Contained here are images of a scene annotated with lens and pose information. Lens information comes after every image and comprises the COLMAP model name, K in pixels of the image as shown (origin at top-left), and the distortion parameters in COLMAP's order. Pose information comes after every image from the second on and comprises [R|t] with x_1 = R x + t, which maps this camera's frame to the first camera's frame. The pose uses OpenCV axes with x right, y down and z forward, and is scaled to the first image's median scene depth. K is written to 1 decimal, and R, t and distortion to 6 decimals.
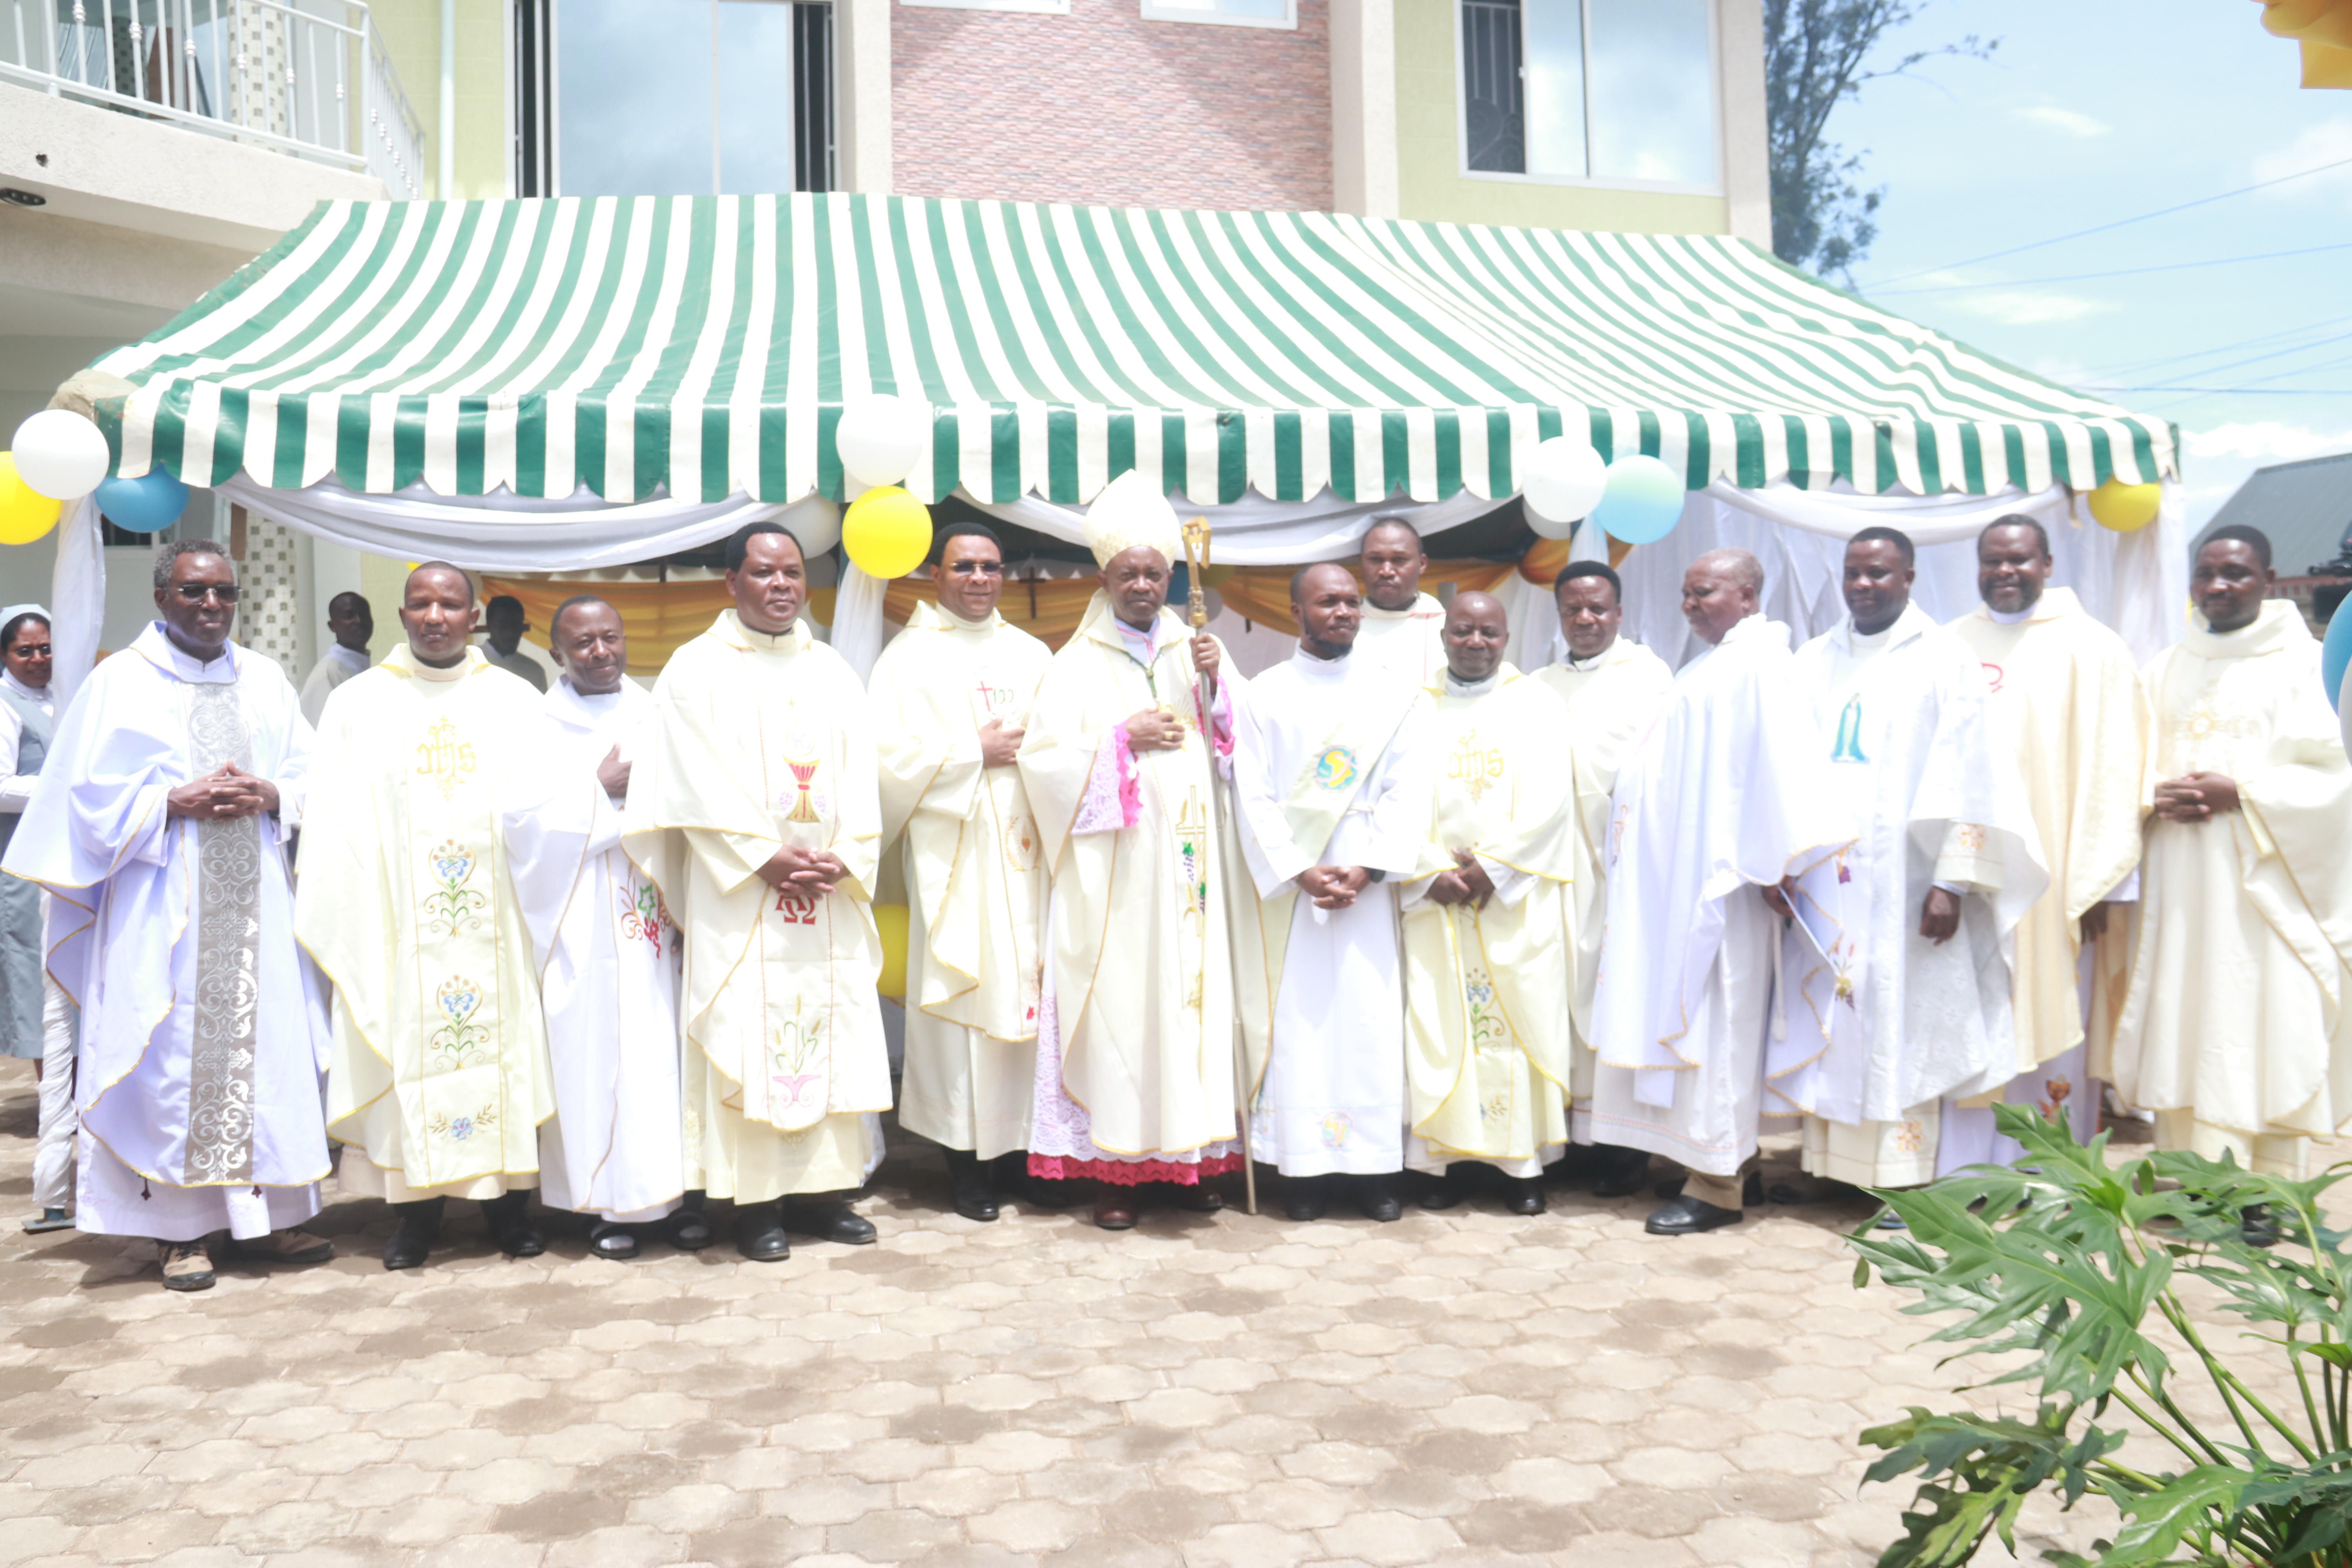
lens RADIAL K [[2034.4, 0, 1173.9], [0, 2034.4, 798.7], [0, 0, 1]] dist [-0.165743, 0.138681]
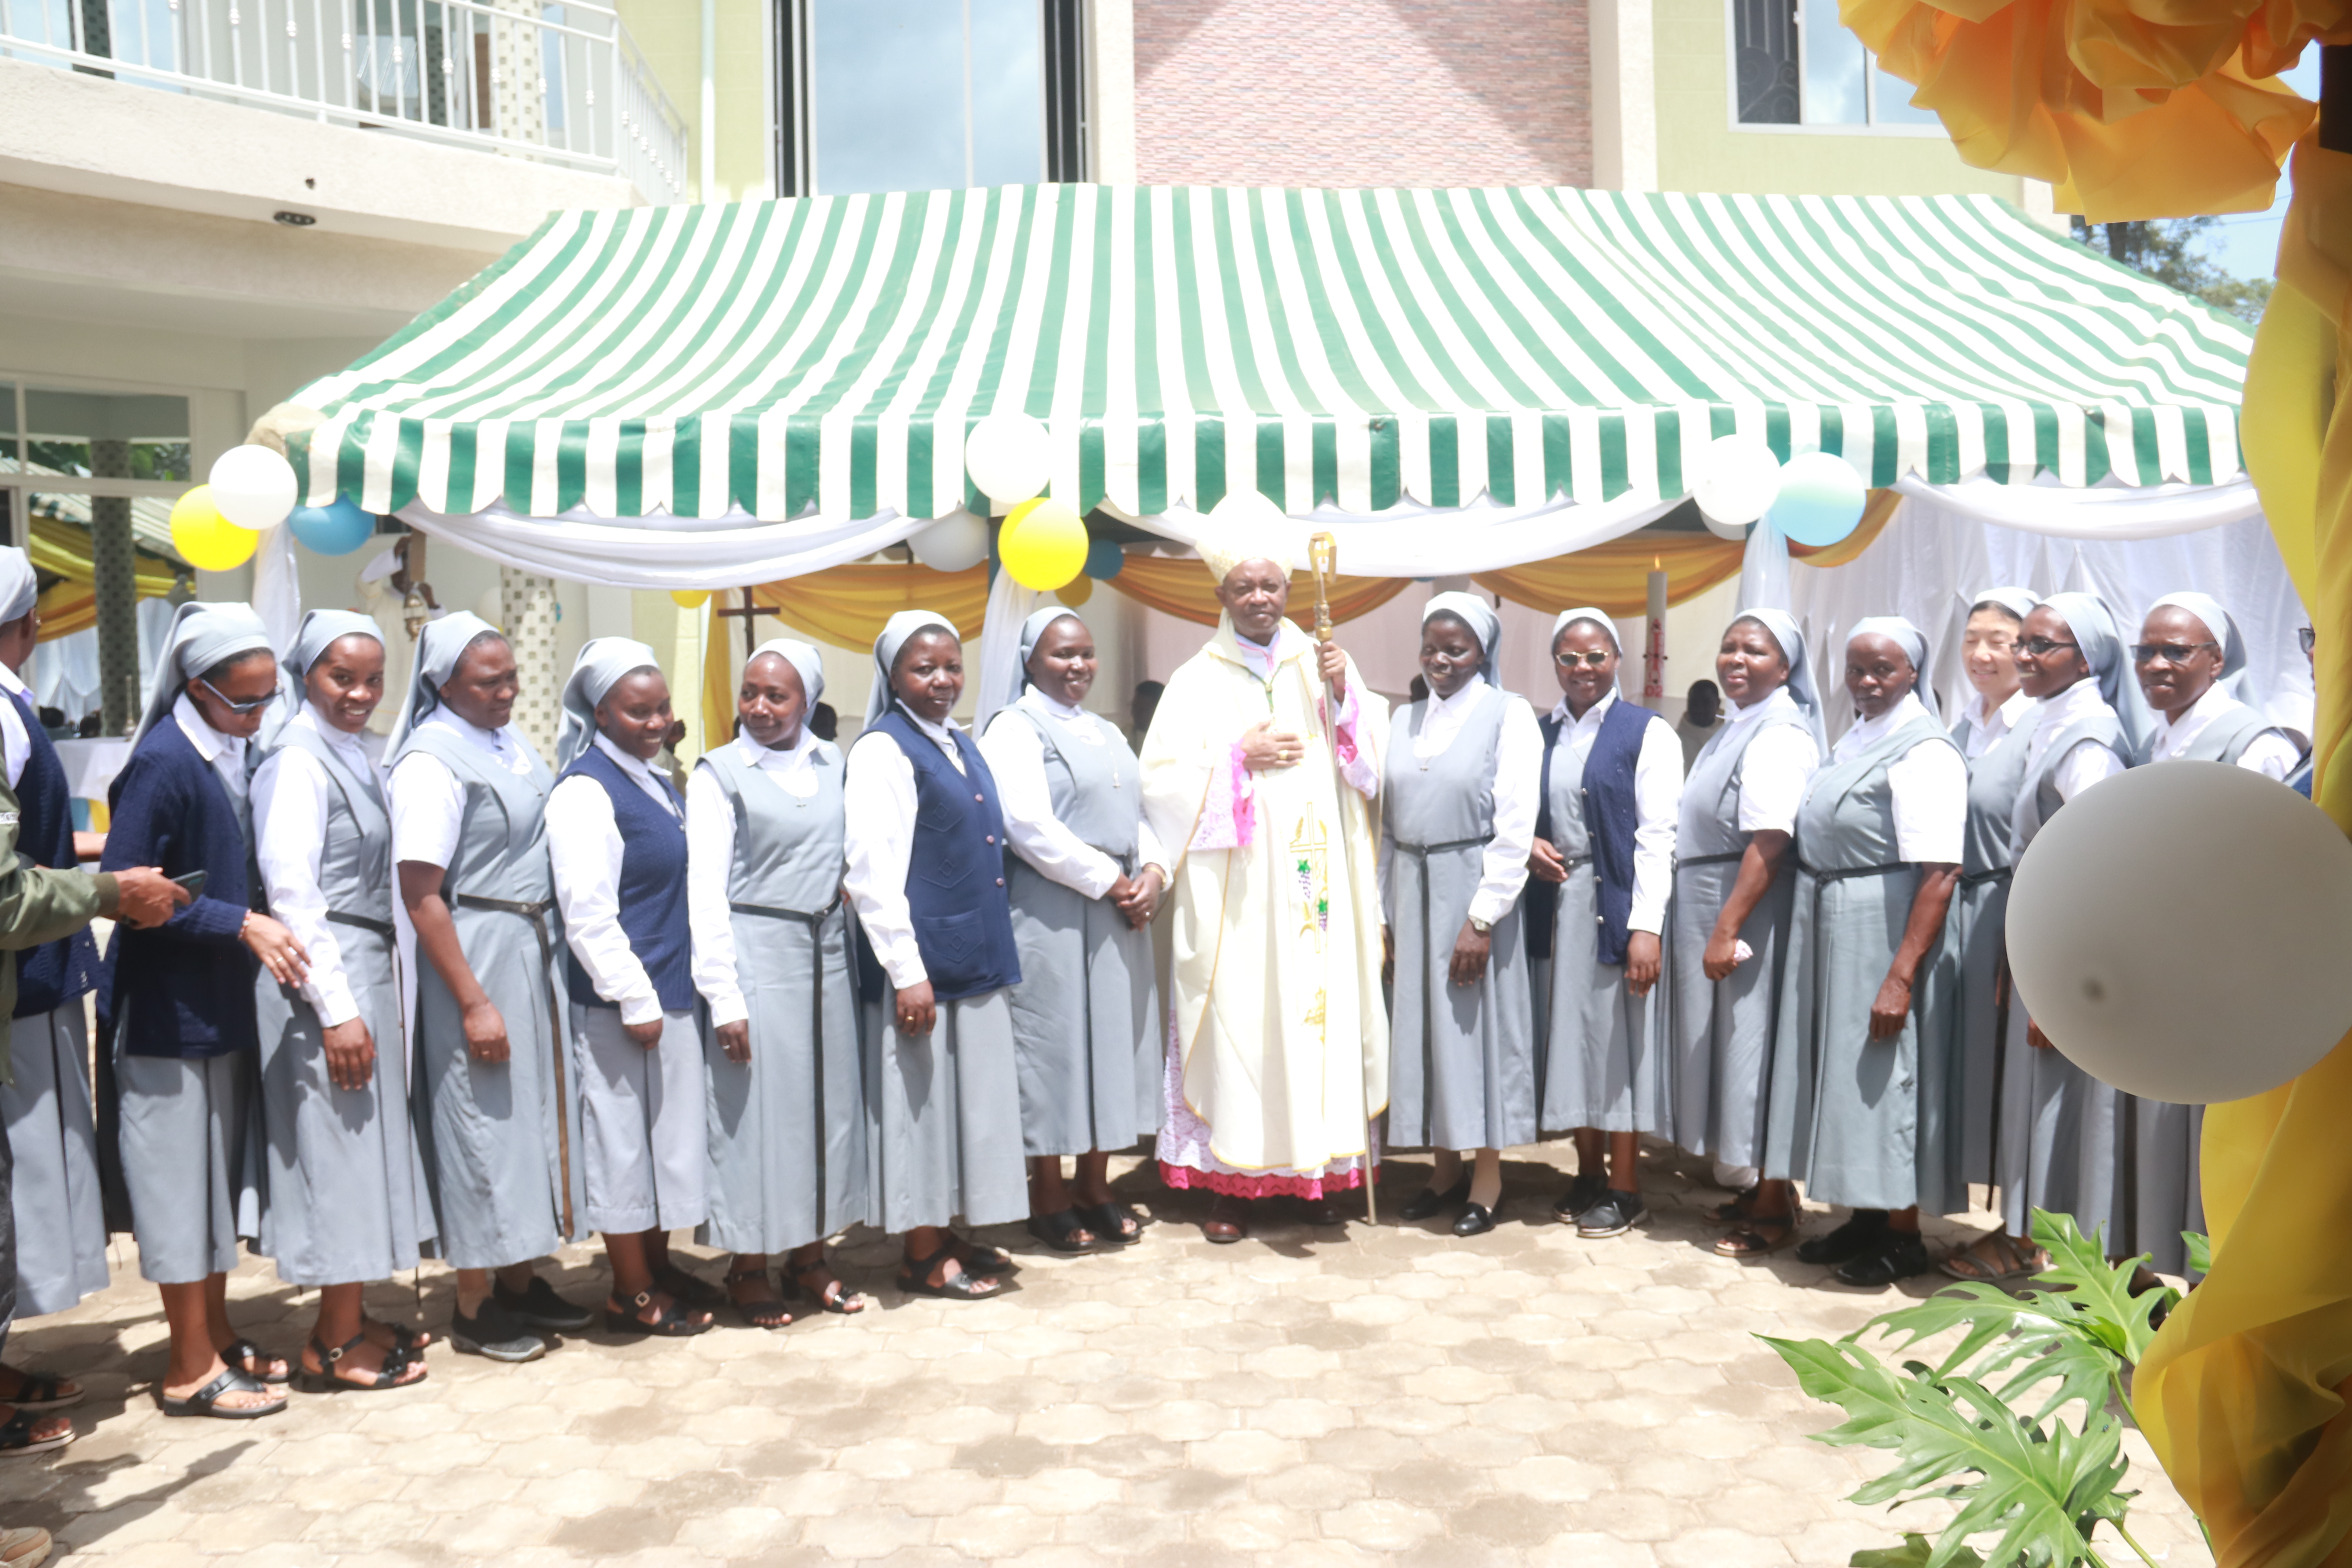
lens RADIAL K [[2034.4, 0, 1175.6], [0, 2034.4, 798.8], [0, 0, 1]] dist [-0.165743, 0.138681]
pose [[0.986409, 0.007862, -0.164122, 0.100500], [-0.003457, 0.999627, 0.027105, -0.036417], [0.164274, -0.026170, 0.986068, 0.017951]]
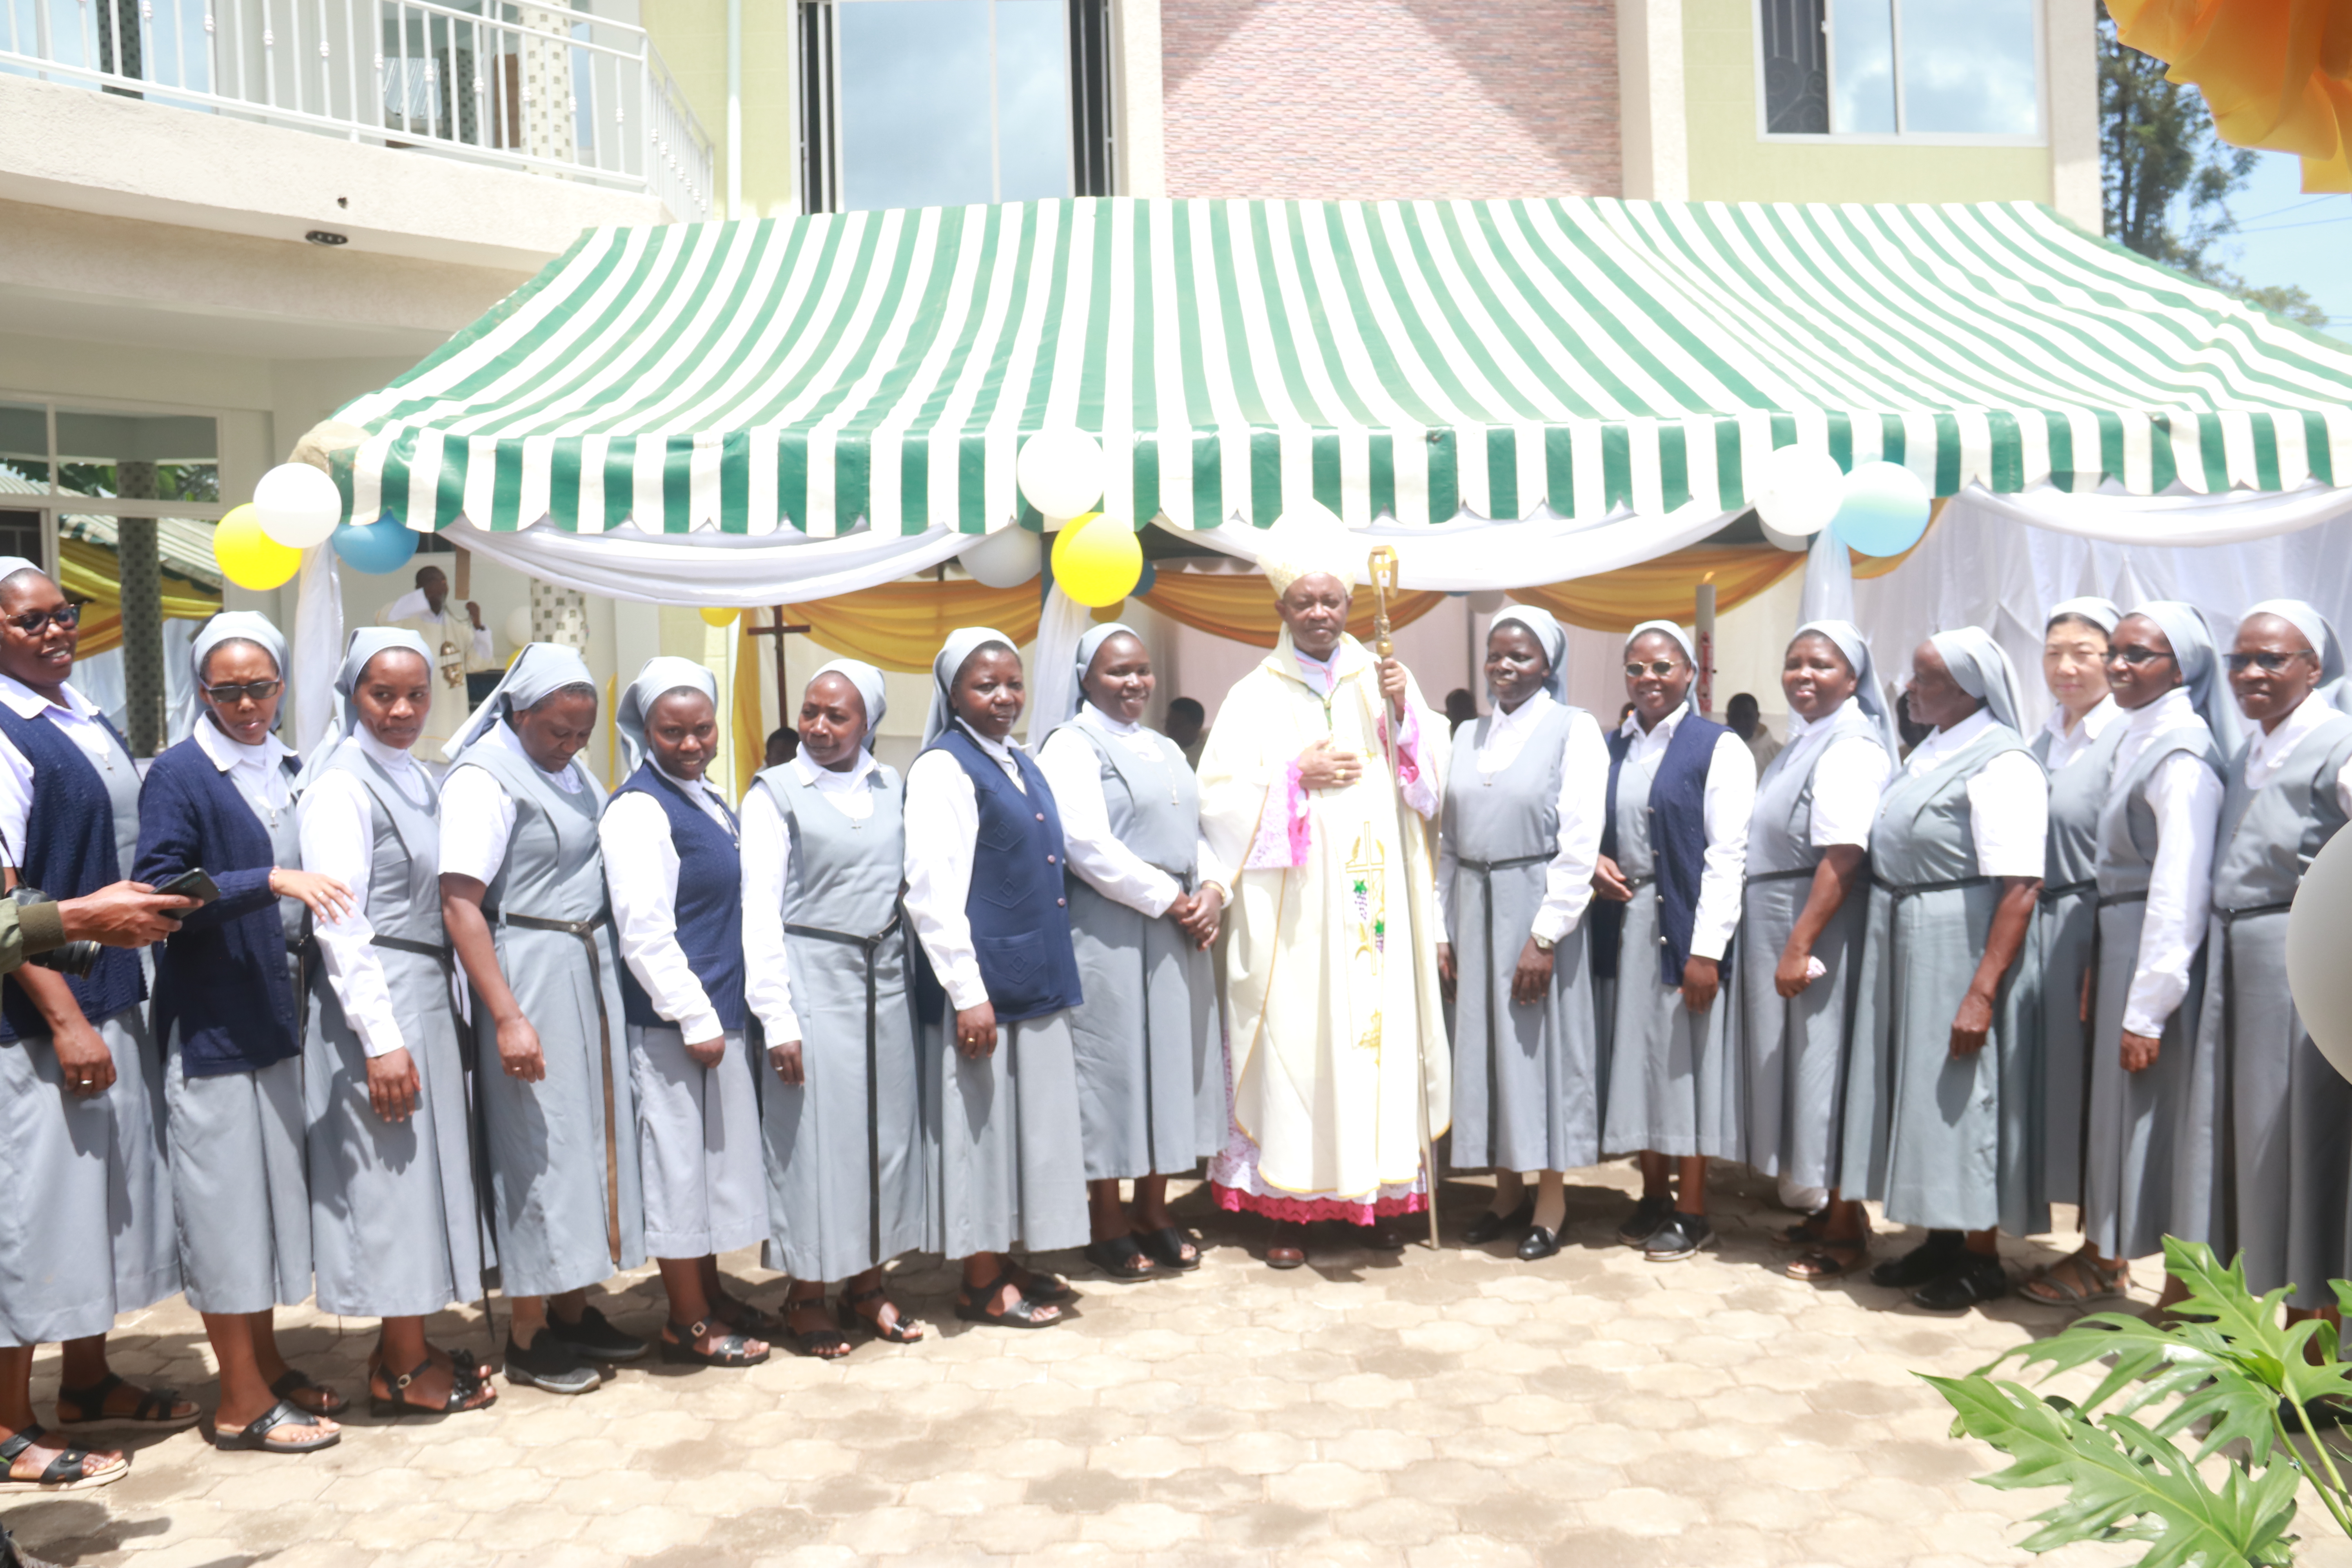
lens RADIAL K [[2034.4, 0, 1159.8], [0, 2034.4, 787.3], [0, 0, 1]] dist [-0.165743, 0.138681]
pose [[0.984172, 0.000672, -0.177217, 0.074293], [0.001678, 0.999913, 0.013108, -0.036499], [0.177210, -0.013198, 0.984085, 0.029861]]
